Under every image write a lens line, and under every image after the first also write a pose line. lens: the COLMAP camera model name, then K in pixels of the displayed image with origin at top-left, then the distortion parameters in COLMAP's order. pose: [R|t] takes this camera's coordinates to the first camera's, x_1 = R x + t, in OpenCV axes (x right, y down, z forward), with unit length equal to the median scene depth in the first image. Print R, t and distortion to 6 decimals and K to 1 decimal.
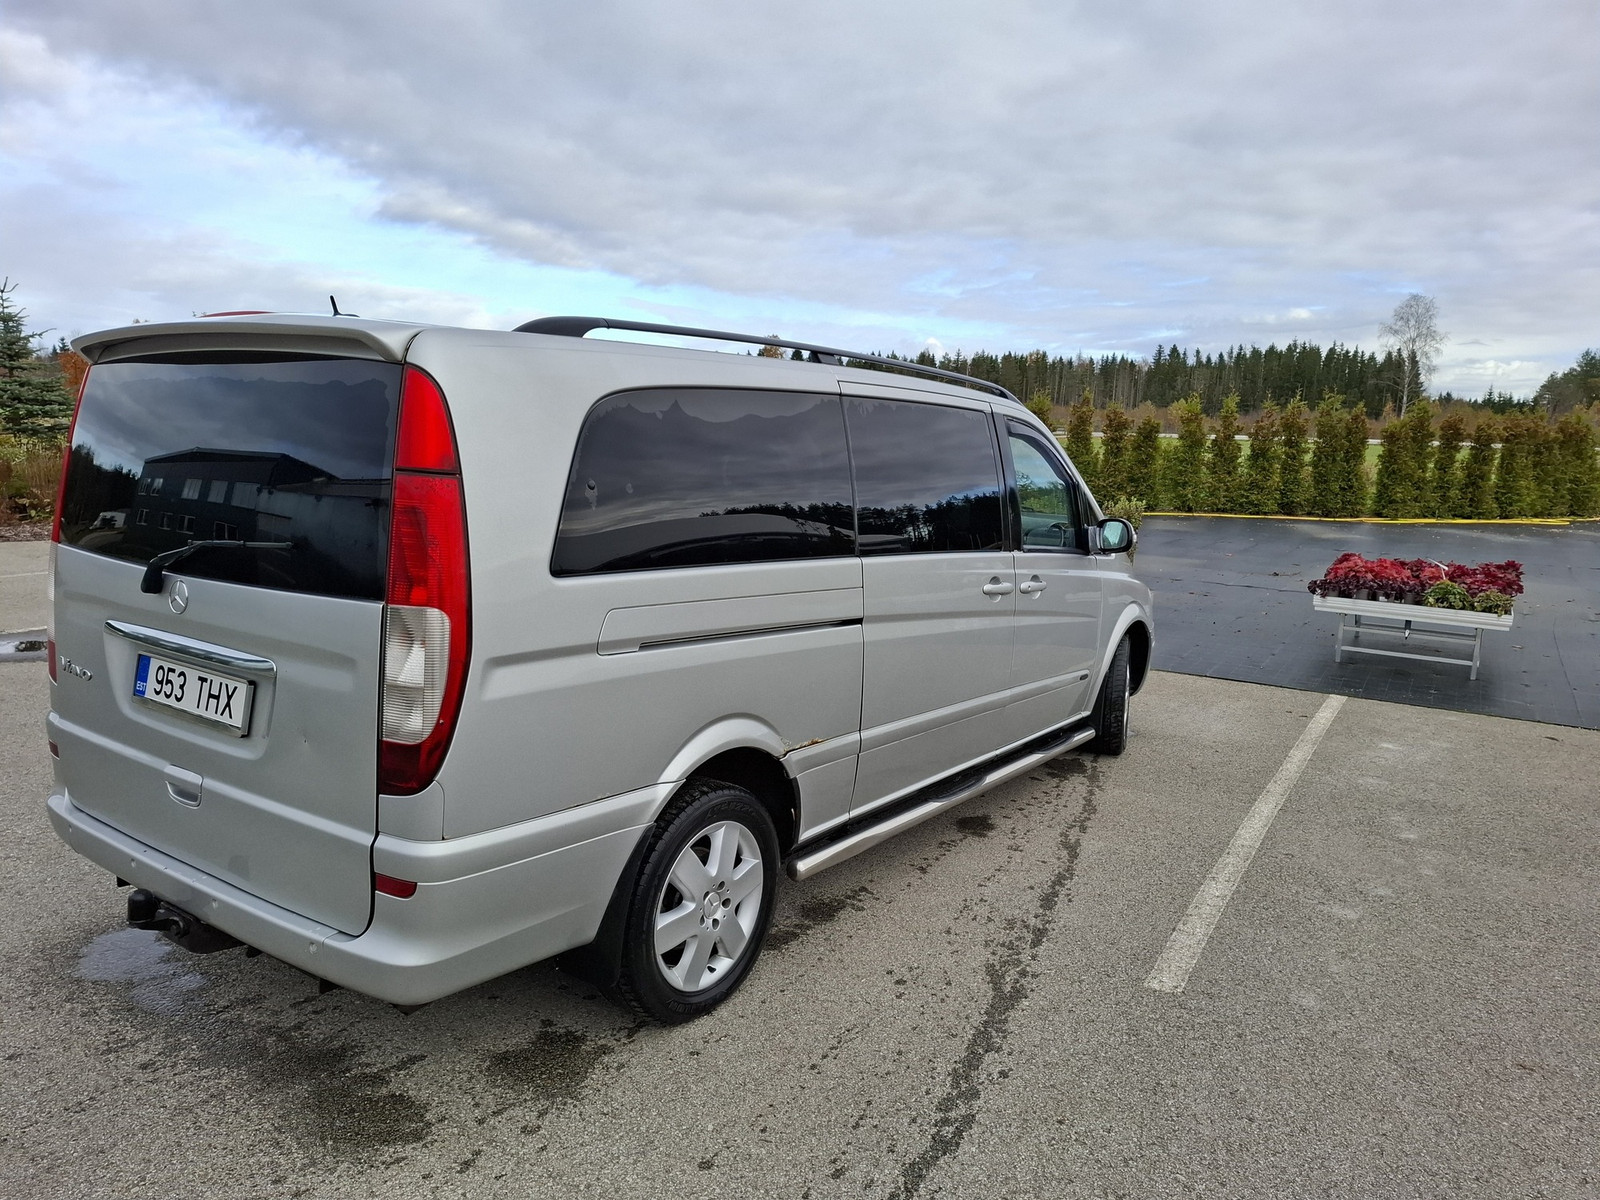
lens RADIAL K [[1148.2, 0, 790.8], [0, 1148.2, 617.8], [0, 0, 1]] dist [0.034049, -0.027422]
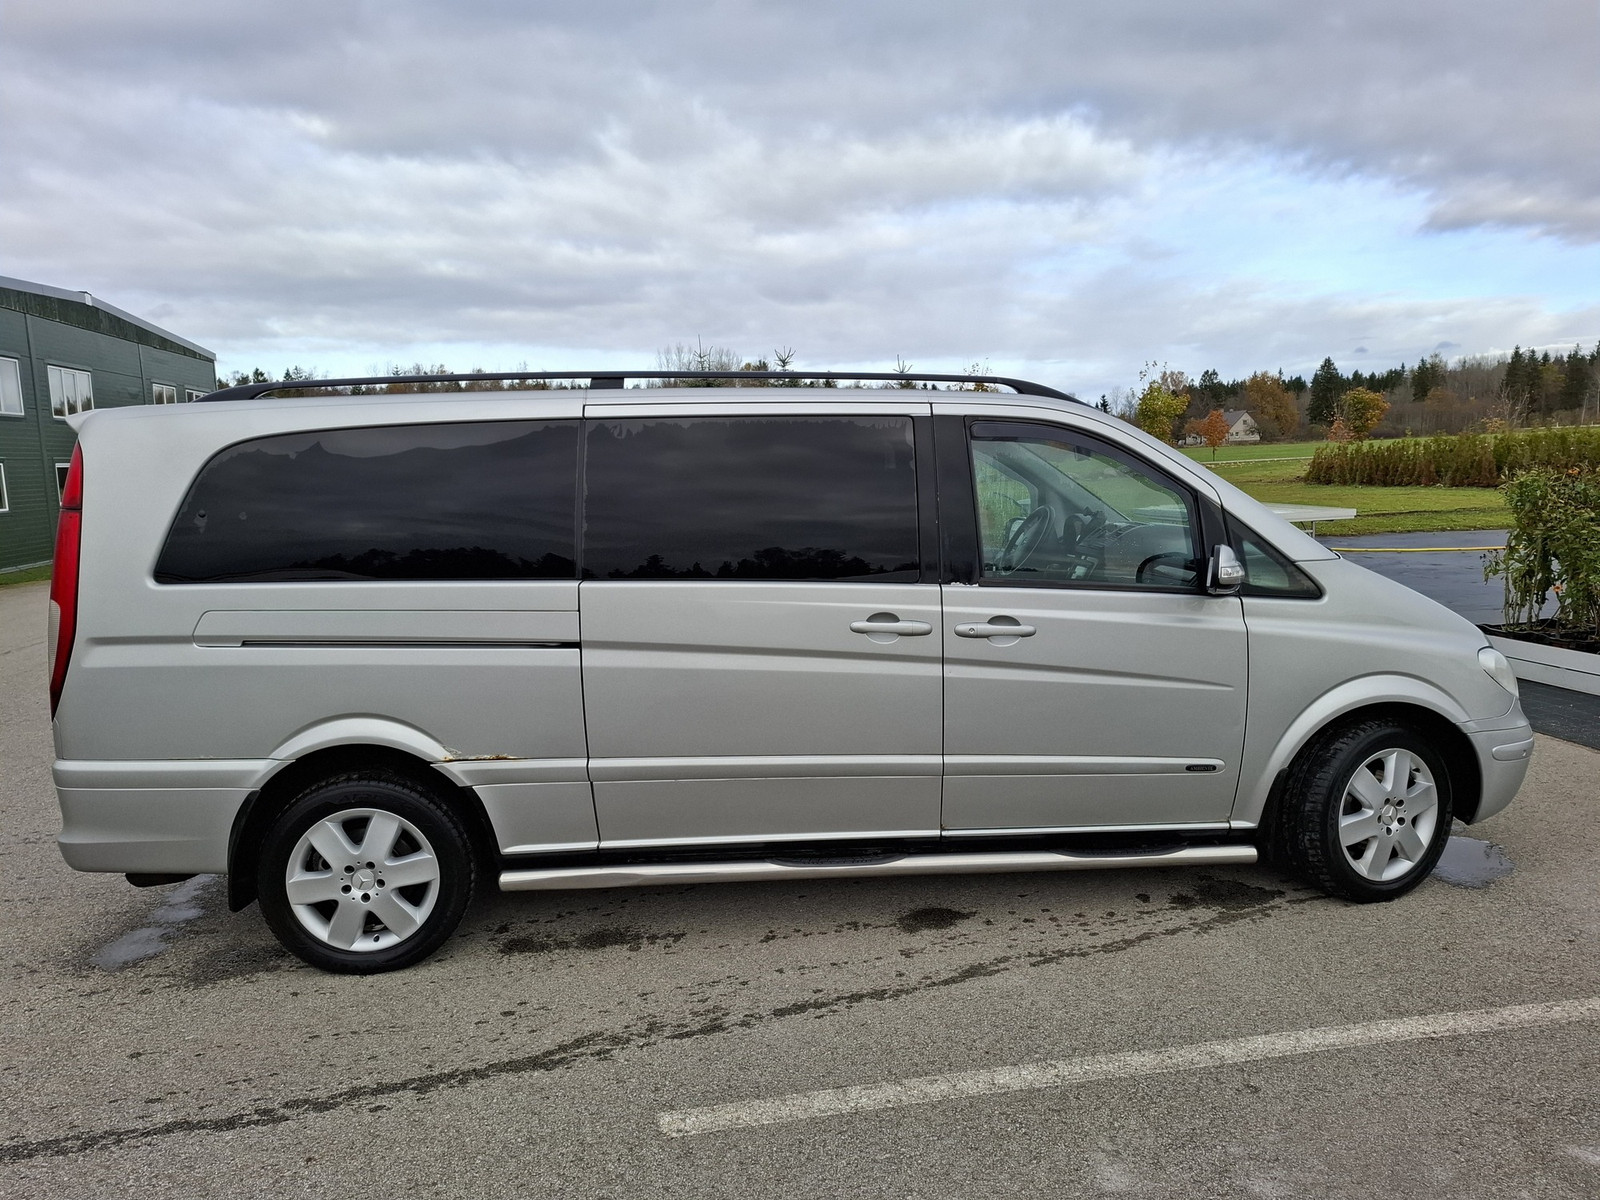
lens RADIAL K [[1147.2, 0, 800.0], [0, 1147.2, 600.0], [0, 0, 1]] dist [0.033171, -0.047322]
pose [[0.633897, 0.035119, -0.772620, 0.905106], [-0.067840, 0.997643, -0.010312, -0.037266], [0.770437, 0.058951, 0.634785, 0.497778]]
